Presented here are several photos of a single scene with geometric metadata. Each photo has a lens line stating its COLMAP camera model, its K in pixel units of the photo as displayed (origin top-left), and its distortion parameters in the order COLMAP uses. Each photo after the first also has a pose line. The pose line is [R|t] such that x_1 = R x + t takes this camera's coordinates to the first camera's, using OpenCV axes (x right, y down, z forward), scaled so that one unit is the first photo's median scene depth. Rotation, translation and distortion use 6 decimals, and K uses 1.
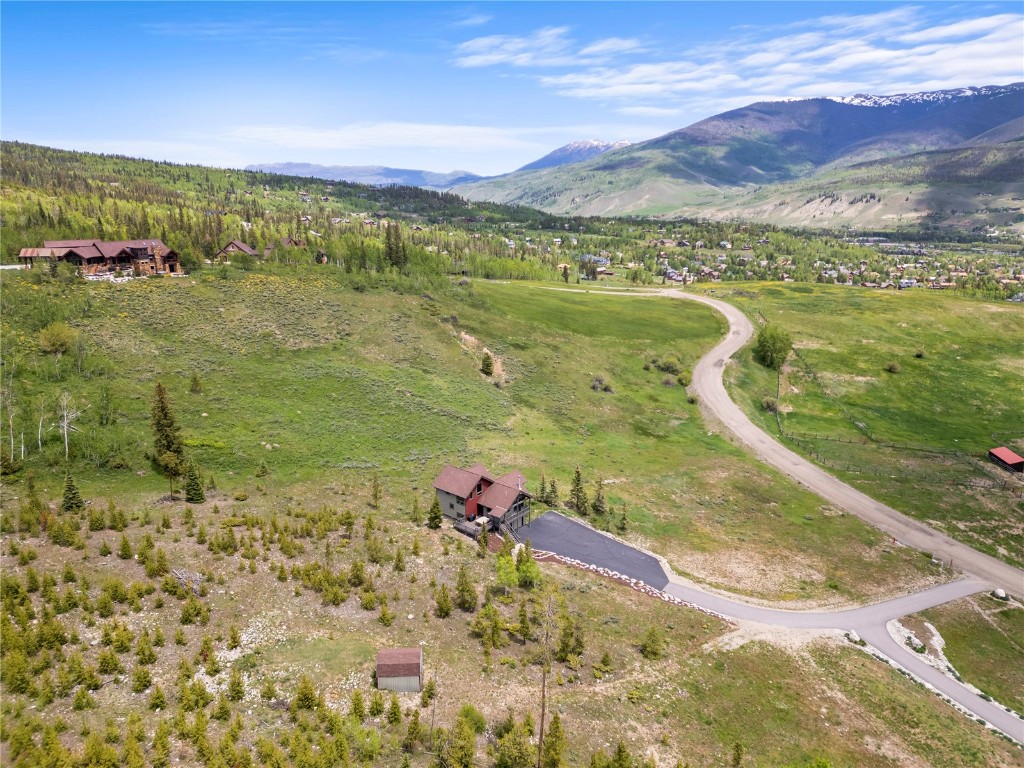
lens RADIAL K [[716.6, 0, 512.0], [0, 716.6, 384.0], [0, 0, 1]] dist [0.082901, -0.083324]
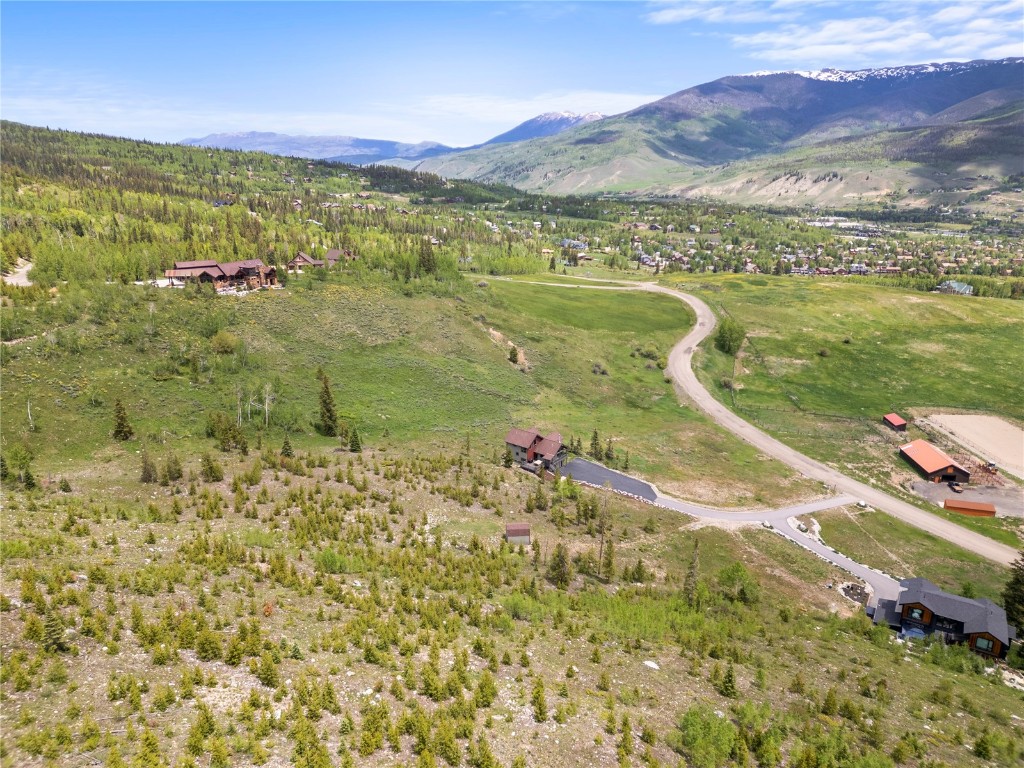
lens RADIAL K [[716.6, 0, 512.0], [0, 716.6, 384.0], [0, 0, 1]] dist [0.082901, -0.083324]
pose [[0.999182, -0.007555, 0.039720, -0.077544], [0.006094, 0.999305, 0.036787, -0.018777], [-0.039970, -0.036515, 0.998533, -0.267571]]
